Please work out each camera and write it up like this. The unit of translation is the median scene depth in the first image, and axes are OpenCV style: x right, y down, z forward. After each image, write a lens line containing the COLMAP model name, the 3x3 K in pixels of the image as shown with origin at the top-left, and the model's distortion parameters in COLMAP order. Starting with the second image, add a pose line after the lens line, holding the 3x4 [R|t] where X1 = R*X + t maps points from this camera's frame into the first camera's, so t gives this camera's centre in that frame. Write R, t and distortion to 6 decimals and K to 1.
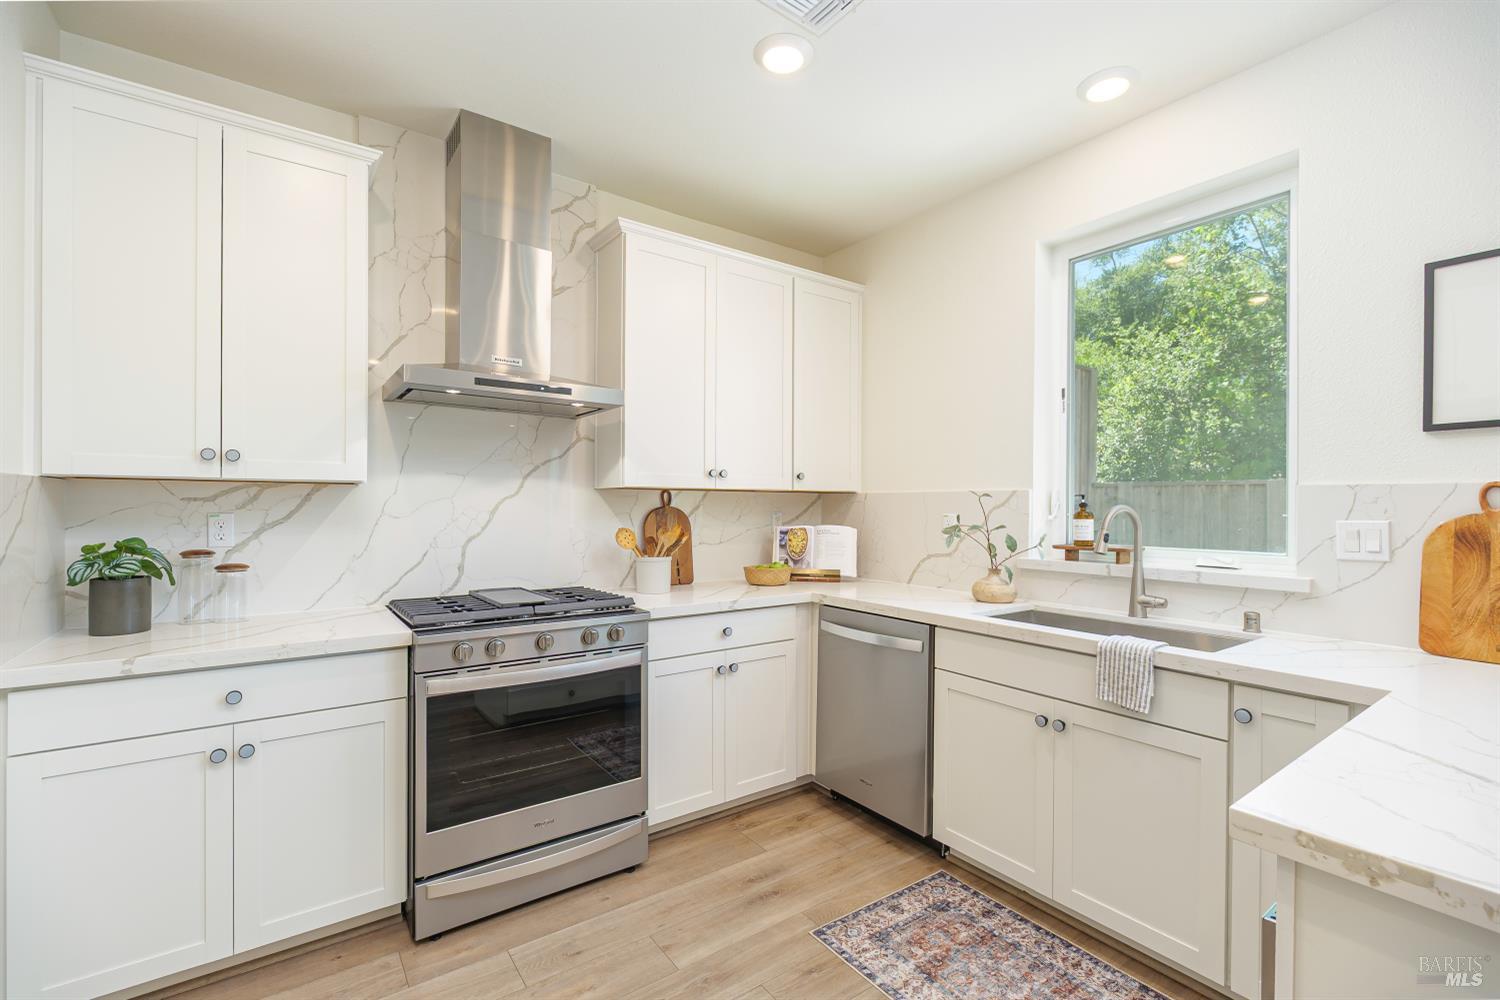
lens RADIAL K [[652.5, 0, 751.2], [0, 652.5, 506.1], [0, 0, 1]] dist [-0.001378, -0.001802]
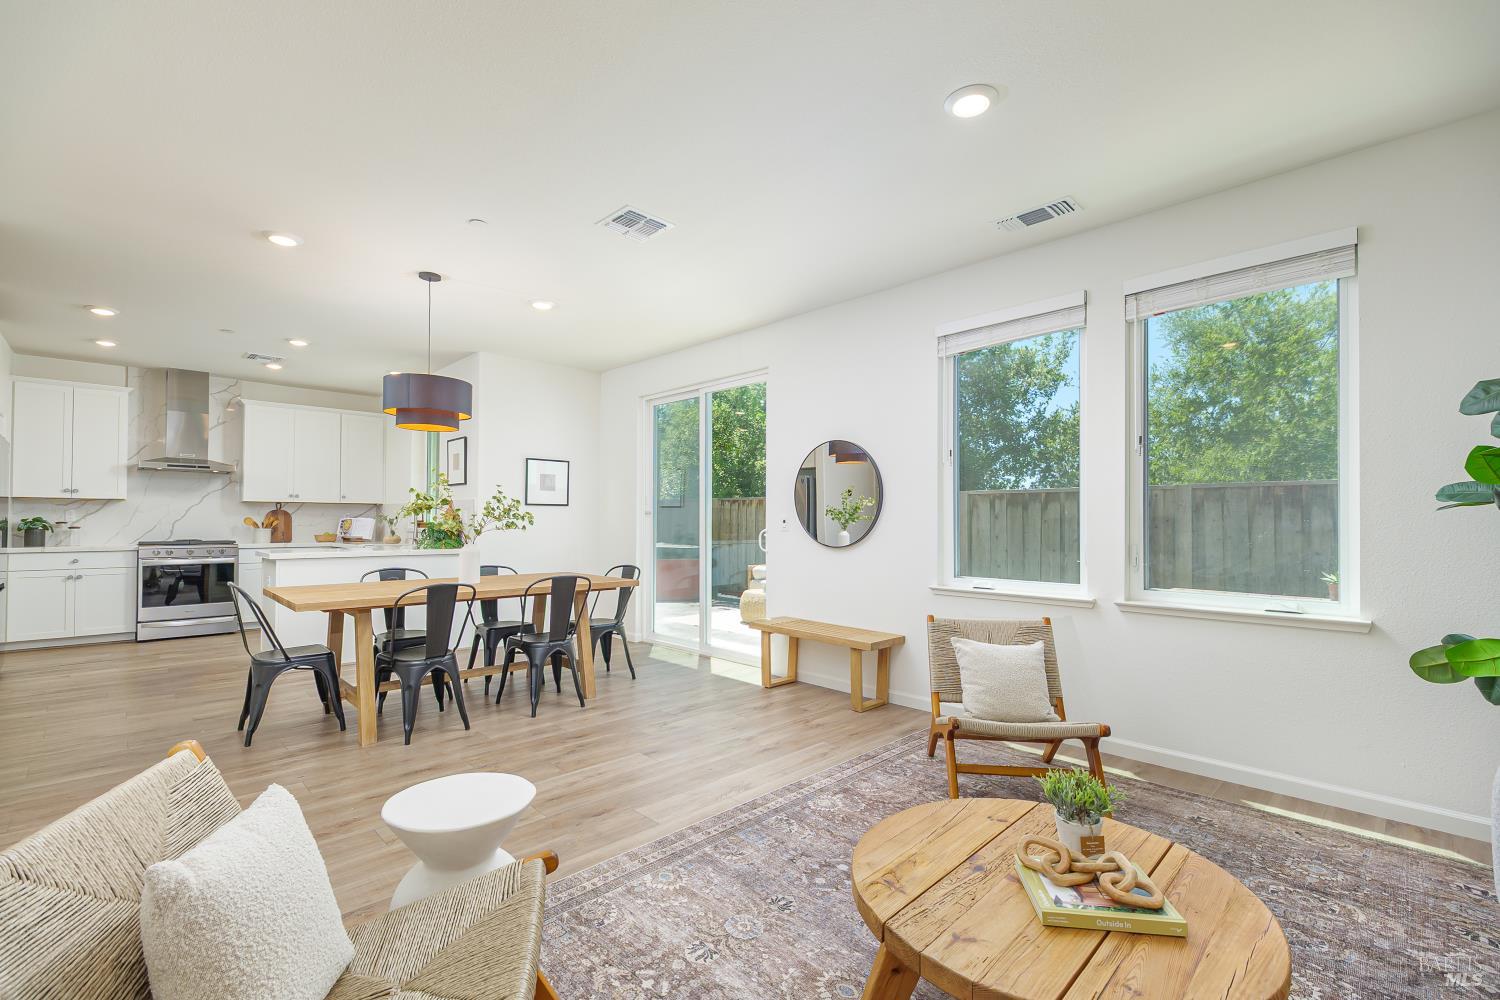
lens RADIAL K [[652.5, 0, 750.7], [0, 652.5, 512.6], [0, 0, 1]] dist [-0.001378, -0.001802]
pose [[0.989057, -0.000416, 0.147531, 1.690135], [0.002793, 0.999870, -0.015903, 0.074480], [-0.147505, 0.016141, 0.988930, -2.221660]]
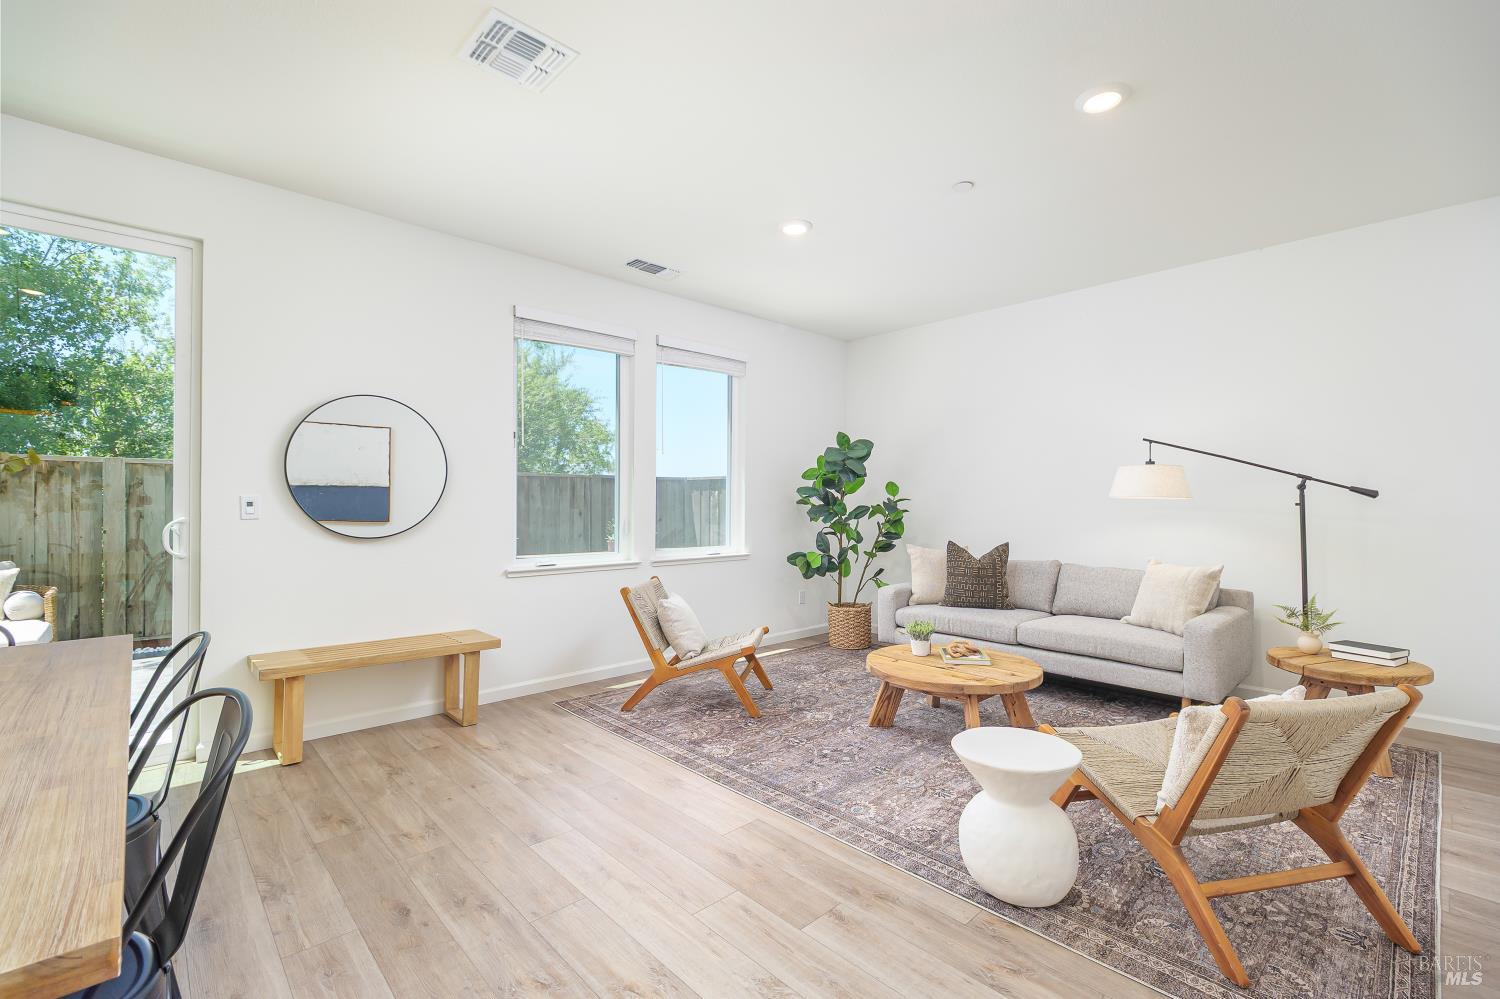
lens RADIAL K [[652.5, 0, 756.5], [0, 652.5, 497.5], [0, 0, 1]] dist [-0.001378, -0.001802]
pose [[-0.131681, 0.003088, 0.991287, 0.614500], [-0.001656, 0.999993, -0.003335, 0.062294], [-0.991291, -0.002081, -0.131675, -0.920482]]
